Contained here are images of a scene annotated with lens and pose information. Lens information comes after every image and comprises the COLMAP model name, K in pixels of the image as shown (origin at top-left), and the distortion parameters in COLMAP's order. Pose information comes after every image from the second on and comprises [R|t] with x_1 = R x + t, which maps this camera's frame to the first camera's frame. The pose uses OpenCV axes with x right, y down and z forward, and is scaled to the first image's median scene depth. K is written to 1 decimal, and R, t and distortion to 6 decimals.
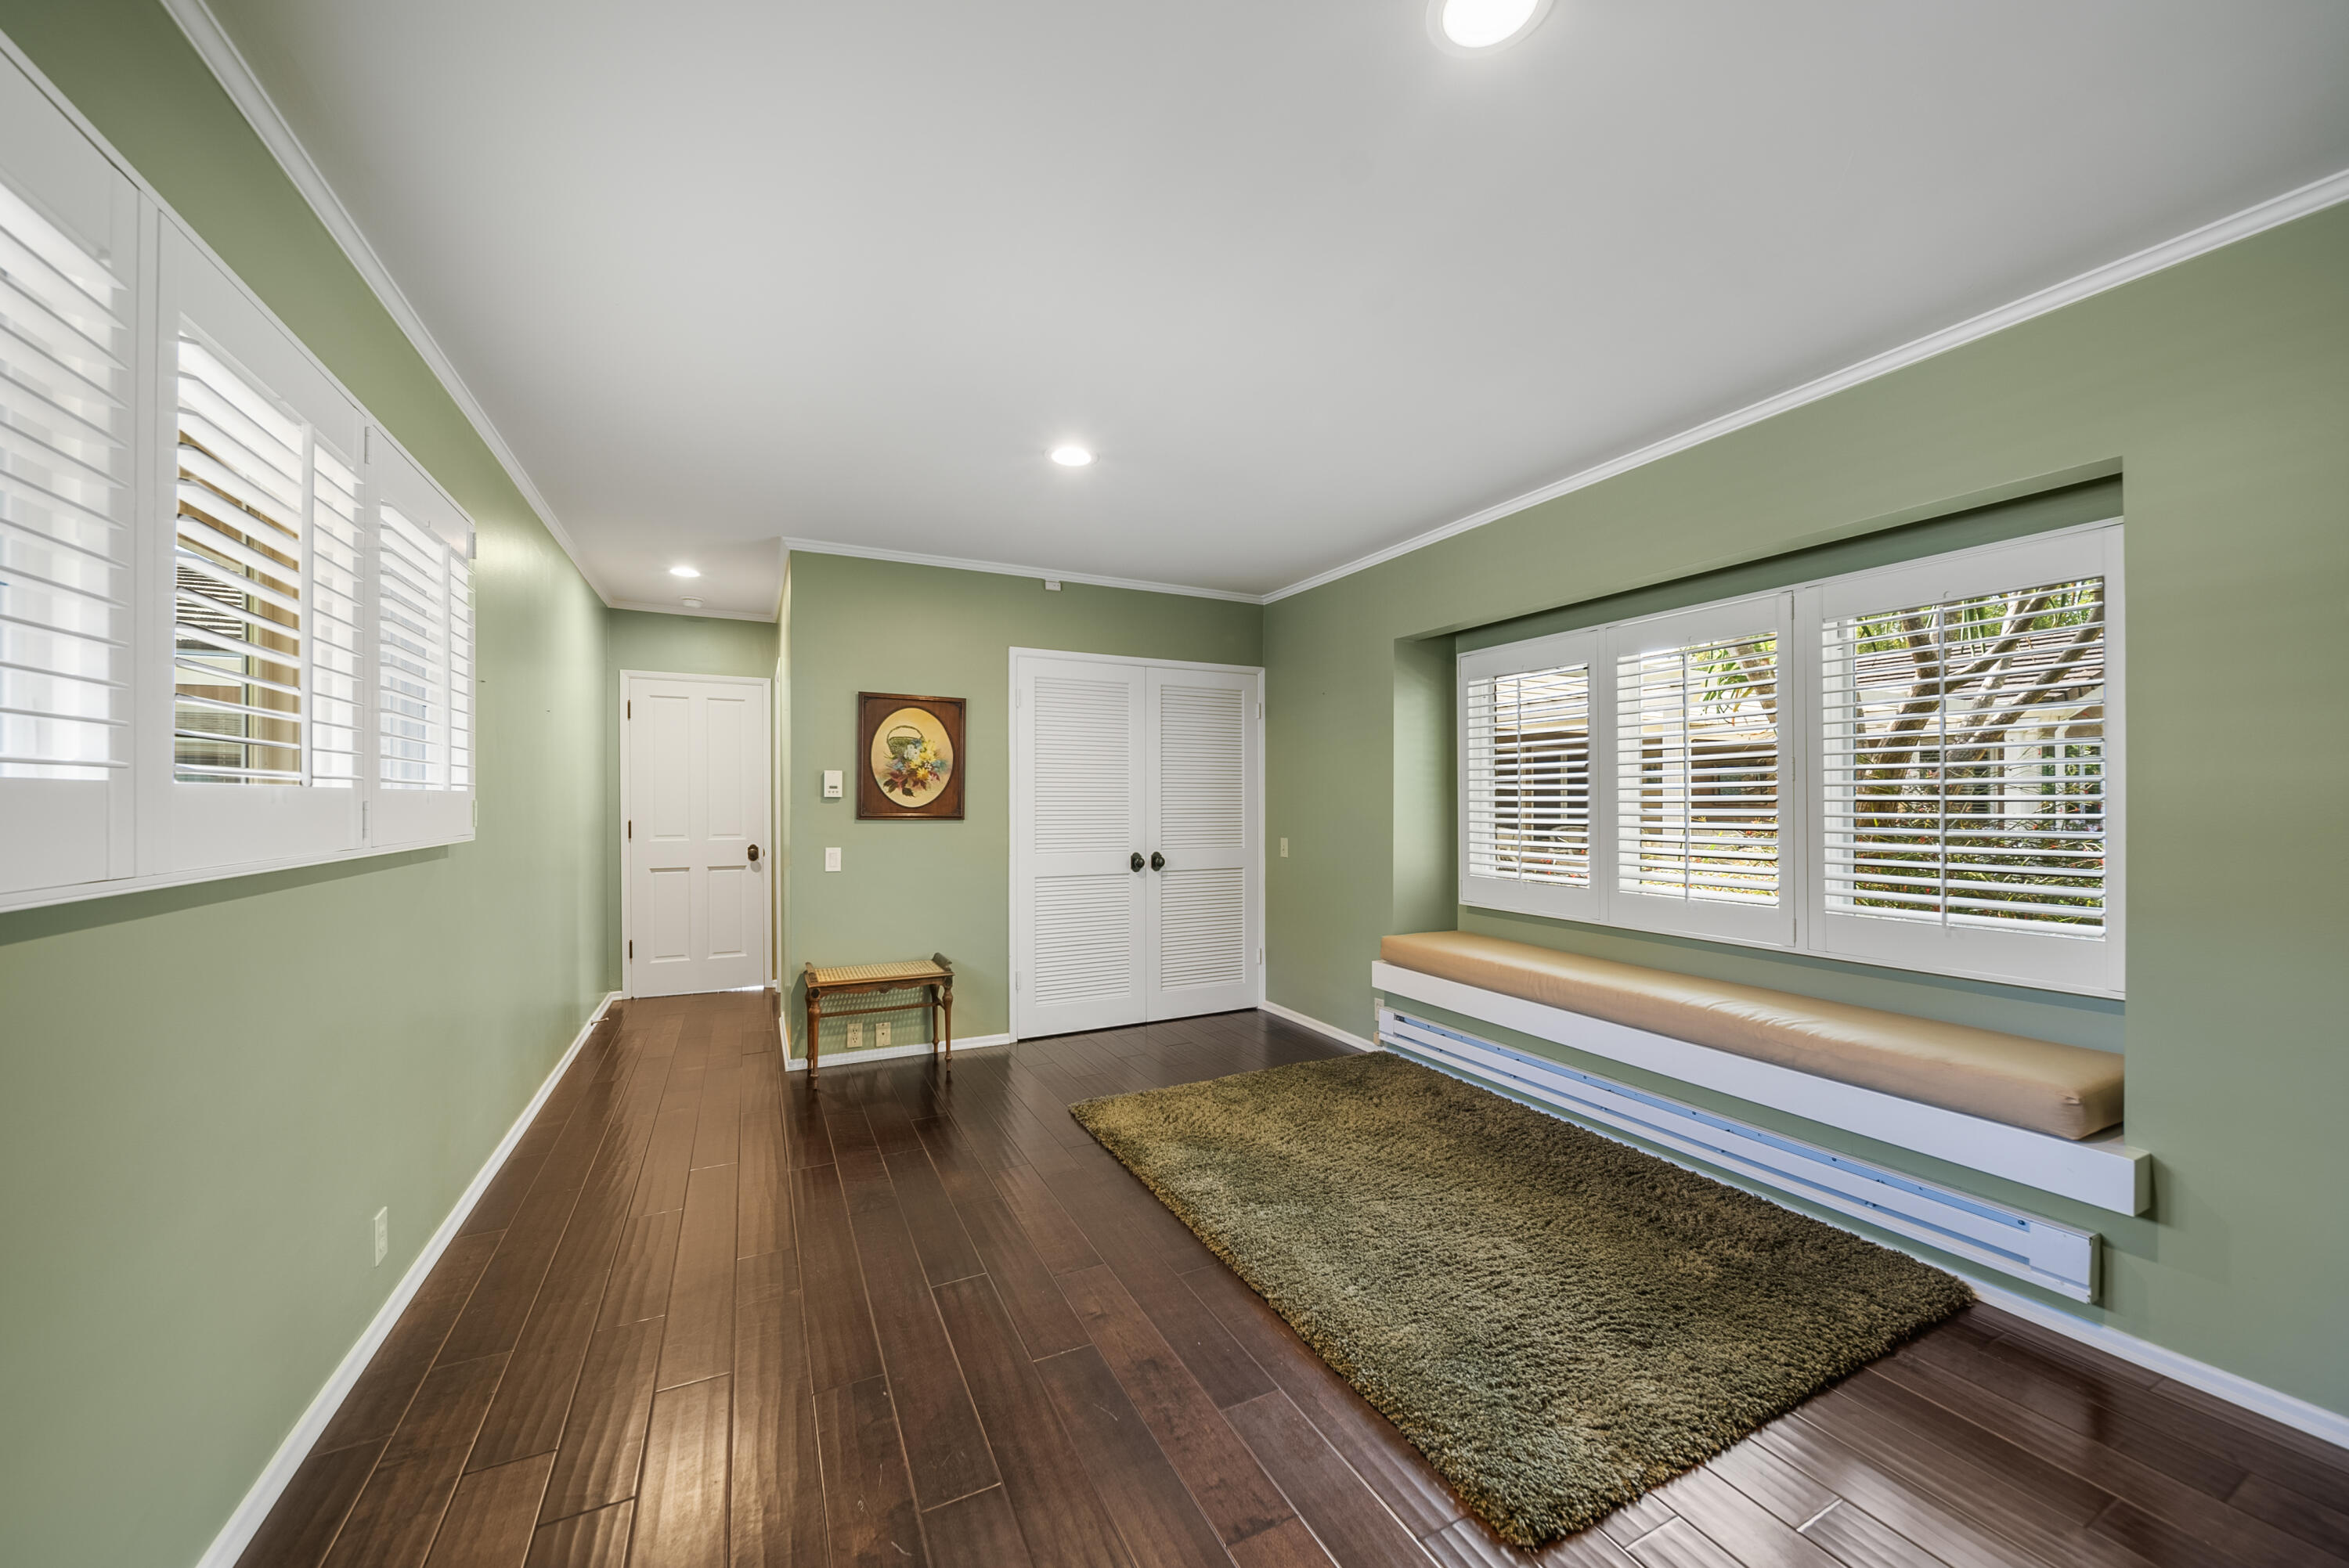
lens RADIAL K [[842.9, 0, 1174.5], [0, 842.9, 784.0], [0, 0, 1]] dist [-0.000356, -0.000056]
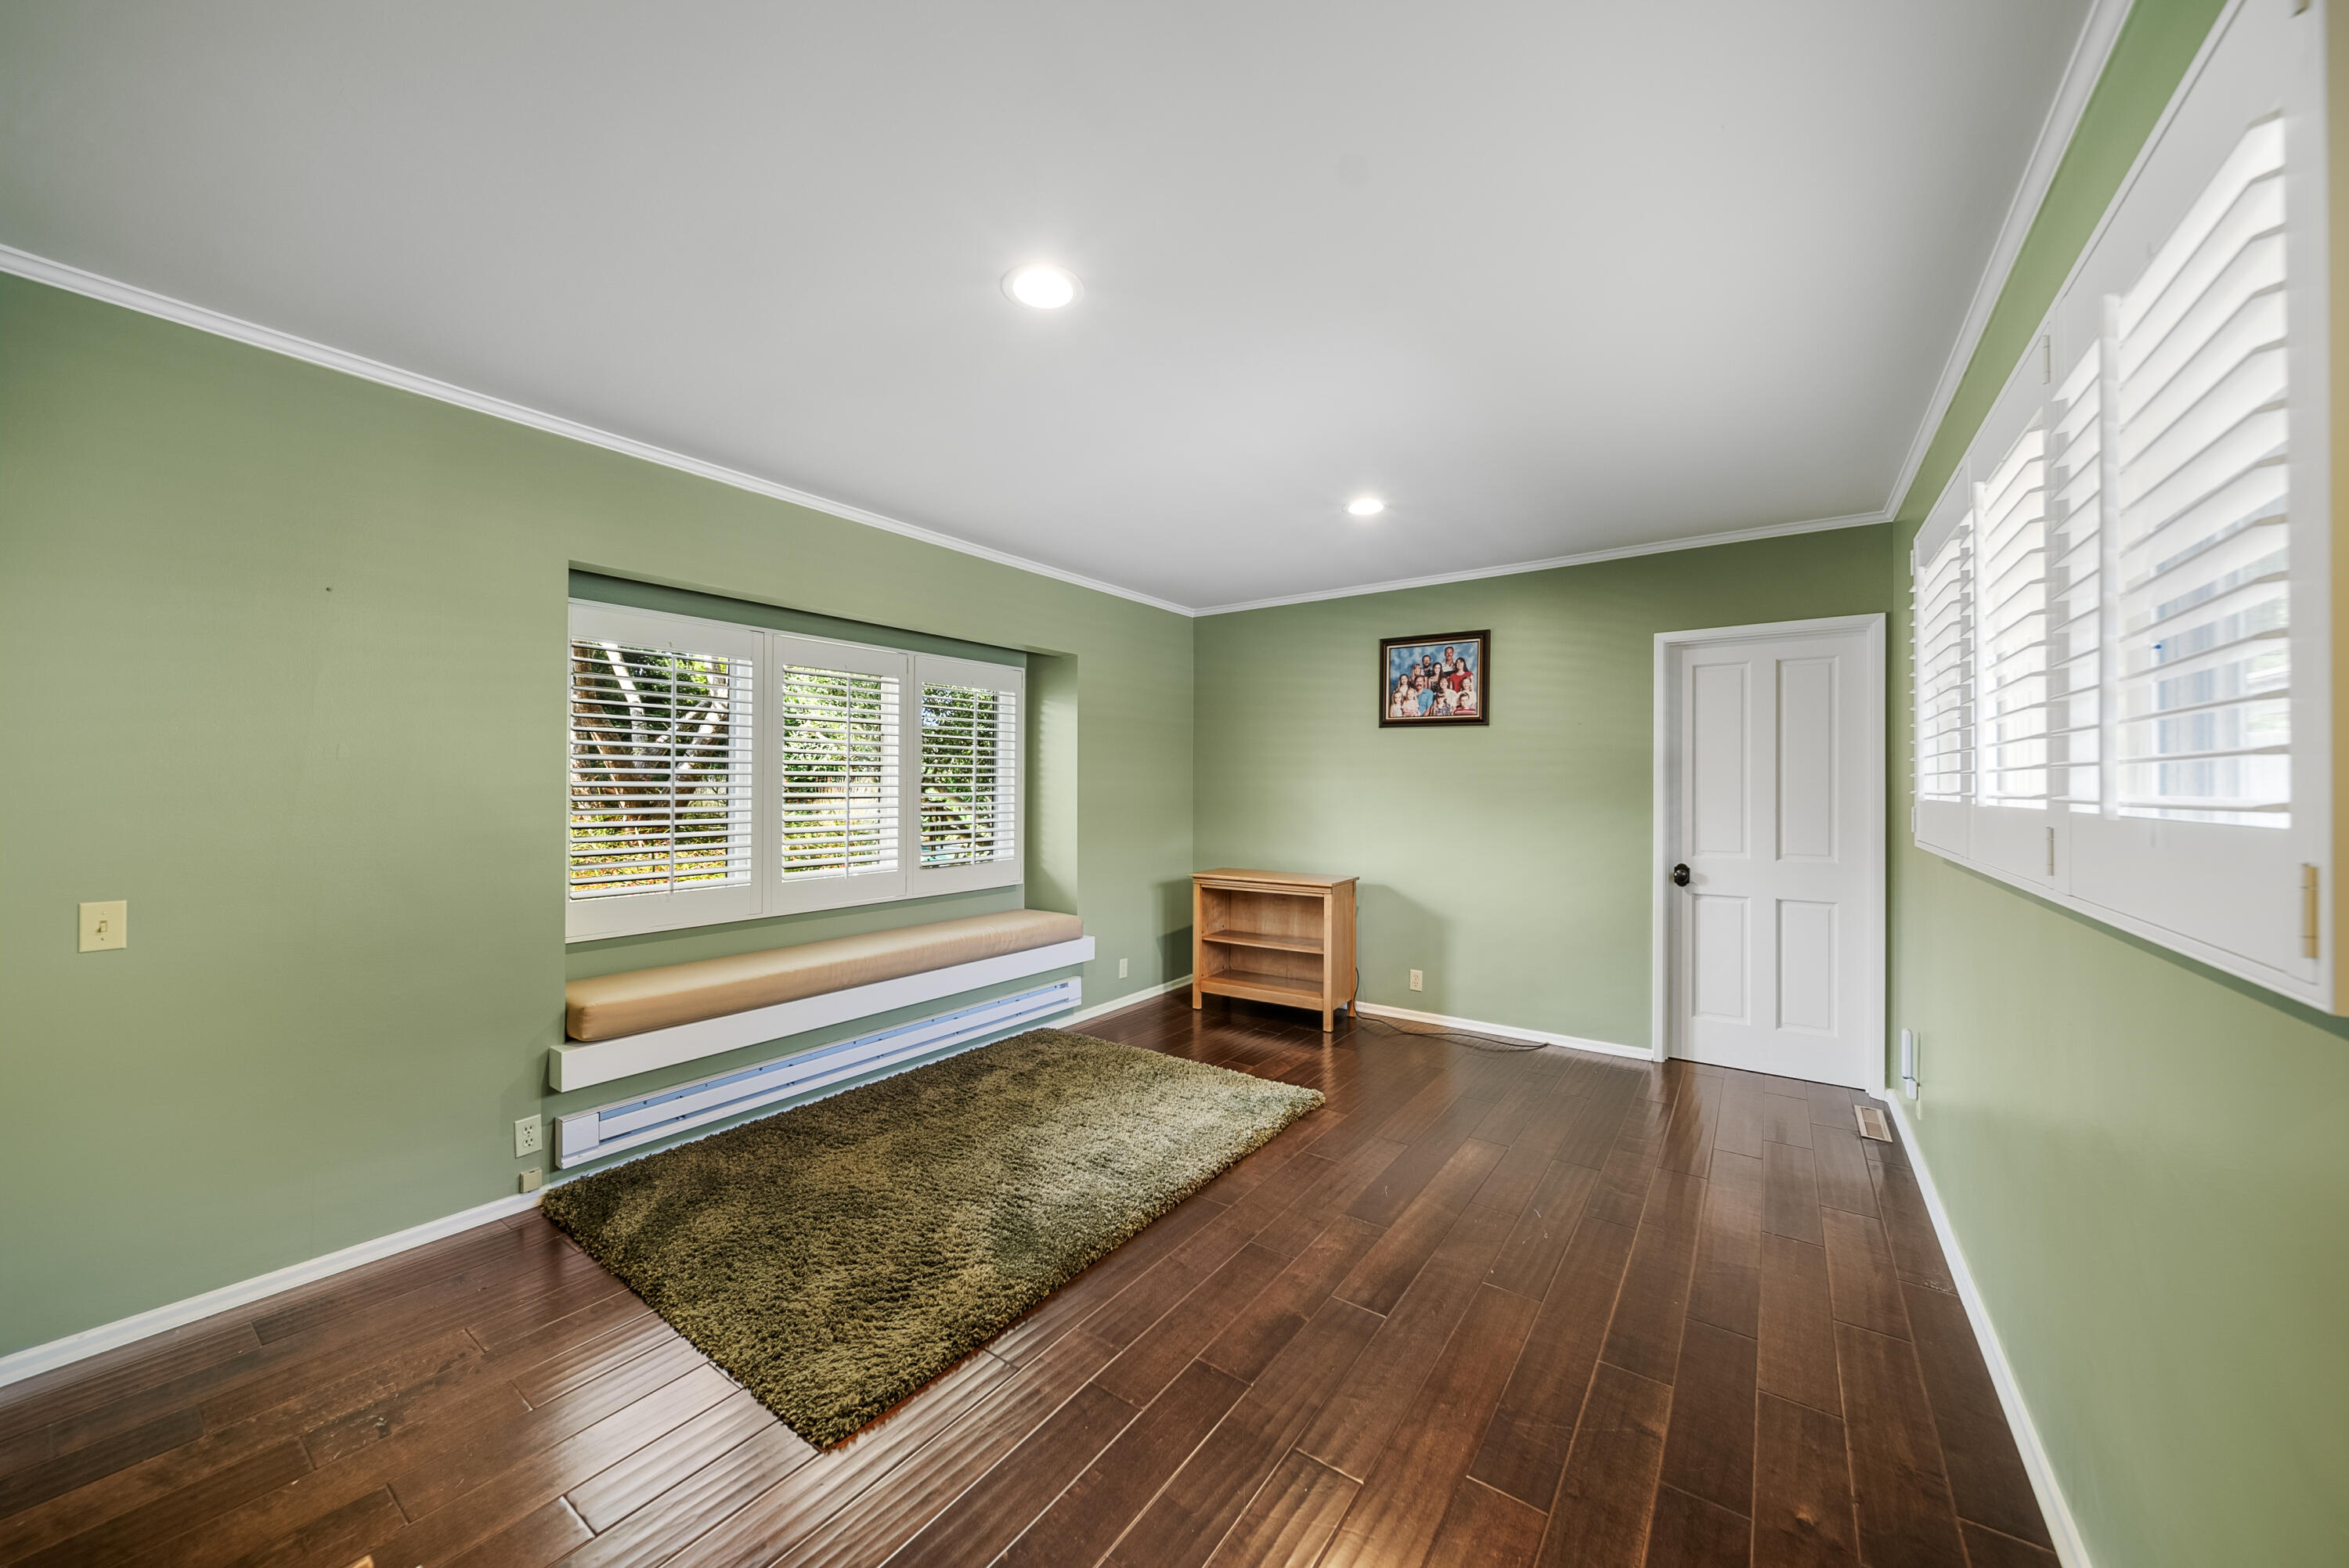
lens RADIAL K [[842.9, 0, 1174.5], [0, 842.9, 784.0], [0, 0, 1]] dist [-0.000356, -0.000056]
pose [[-0.464671, -0.001242, 0.885483, -0.755150], [-0.021455, 0.999721, -0.009856, 0.002955], [-0.885223, -0.023578, -0.464568, 1.223145]]
